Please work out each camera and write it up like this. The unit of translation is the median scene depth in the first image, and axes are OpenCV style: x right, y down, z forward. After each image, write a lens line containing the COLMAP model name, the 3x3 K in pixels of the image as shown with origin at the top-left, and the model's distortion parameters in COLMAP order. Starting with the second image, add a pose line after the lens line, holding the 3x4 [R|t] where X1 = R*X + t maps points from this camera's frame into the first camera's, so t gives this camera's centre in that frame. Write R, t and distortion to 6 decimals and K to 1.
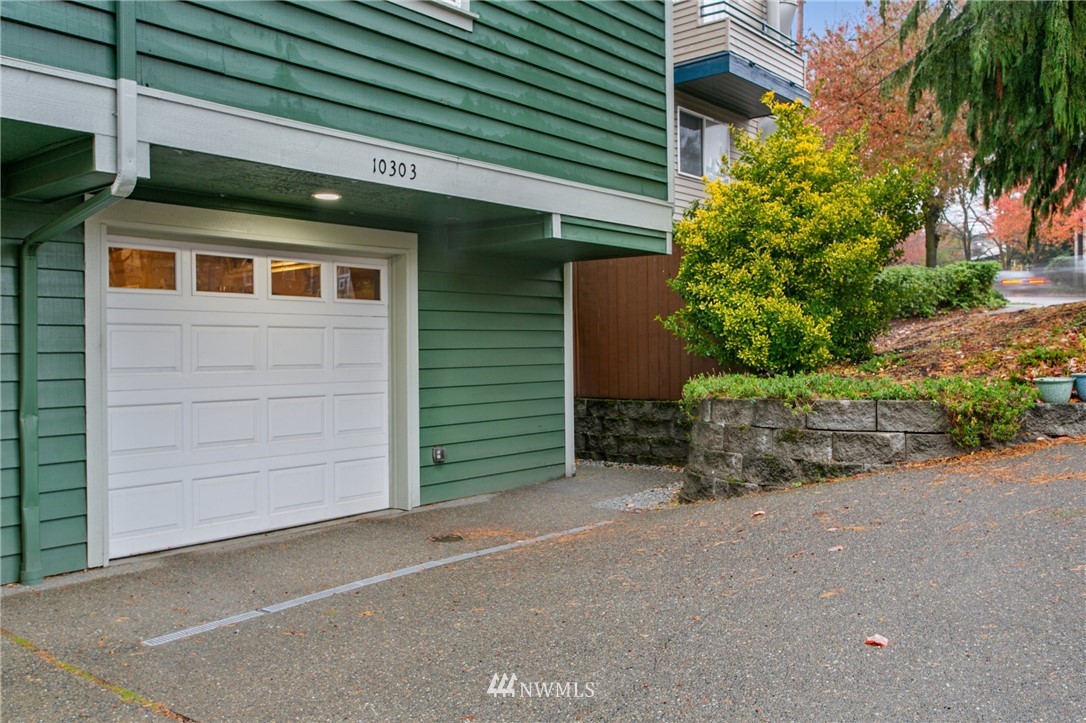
lens RADIAL K [[899.2, 0, 543.5], [0, 899.2, 360.9], [0, 0, 1]] dist [-0.006128, -0.002285]
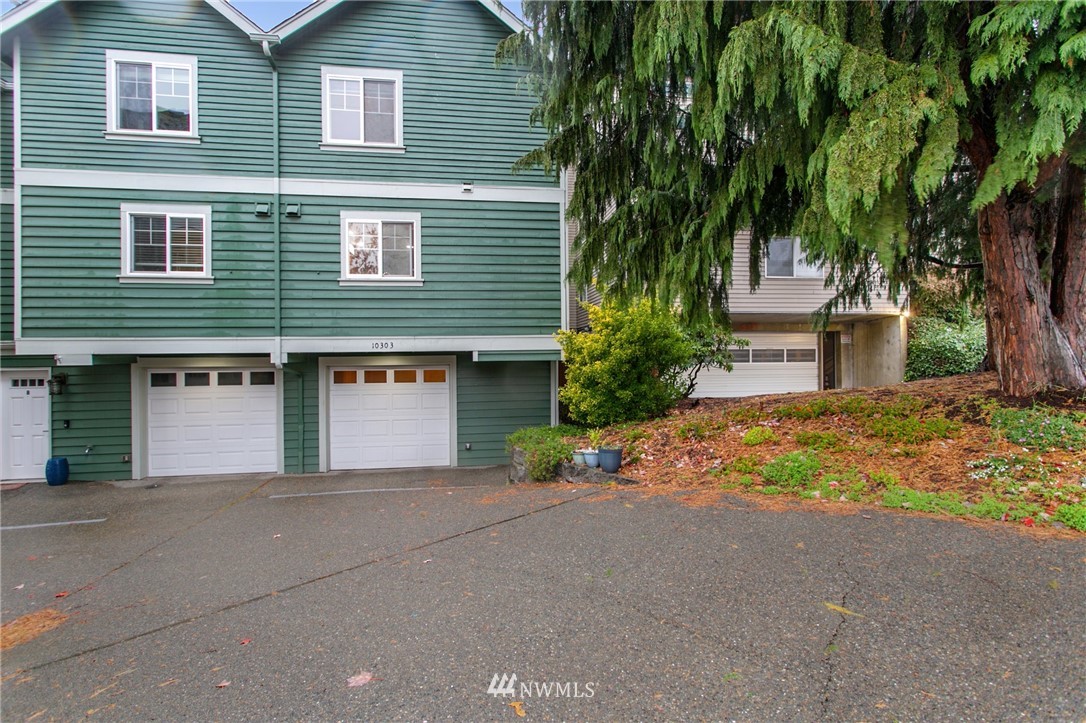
lens RADIAL K [[519.1, 0, 541.1], [0, 519.1, 356.3], [0, 0, 1]] dist [-0.006102, 0.004414]
pose [[0.743874, 0.008509, -0.668265, 1.044416], [-0.007299, 0.999963, 0.004607, -0.156845], [0.668280, 0.001450, 0.743909, 0.108973]]
